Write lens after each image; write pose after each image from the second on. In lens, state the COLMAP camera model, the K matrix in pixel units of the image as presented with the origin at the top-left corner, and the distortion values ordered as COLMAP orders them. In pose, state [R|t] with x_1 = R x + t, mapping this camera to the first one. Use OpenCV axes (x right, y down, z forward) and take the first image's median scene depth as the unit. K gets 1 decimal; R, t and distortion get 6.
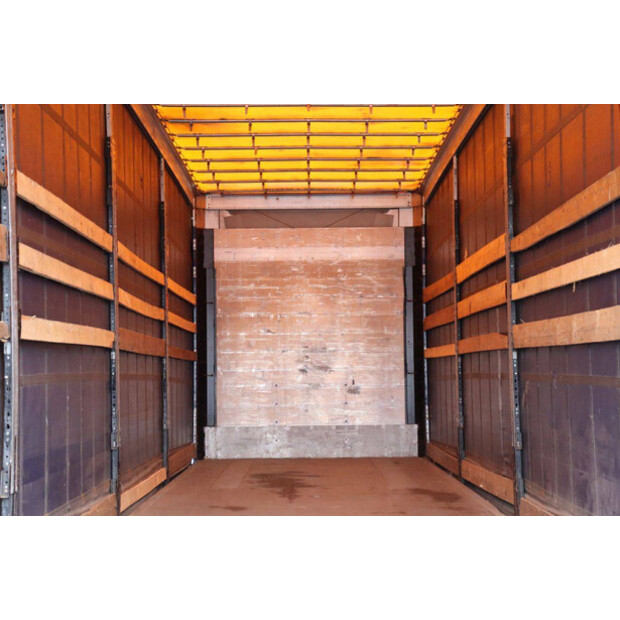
lens RADIAL K [[1460.2, 0, 306.5], [0, 1460.2, 305.8], [0, 0, 1]] dist [0.419067, 0.000000]
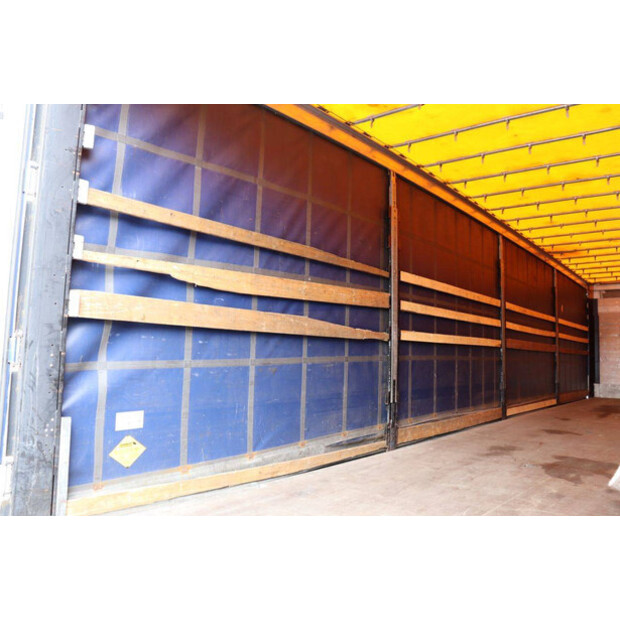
lens RADIAL K [[502.3, 0, 314.0], [0, 502.3, 305.5], [0, 0, 1]] dist [-0.157775, 0.122105]
pose [[0.754100, -0.031233, -0.656016, 0.114107], [-0.008209, 0.998342, -0.056967, 0.006606], [0.656708, 0.048344, 0.752594, 0.138738]]
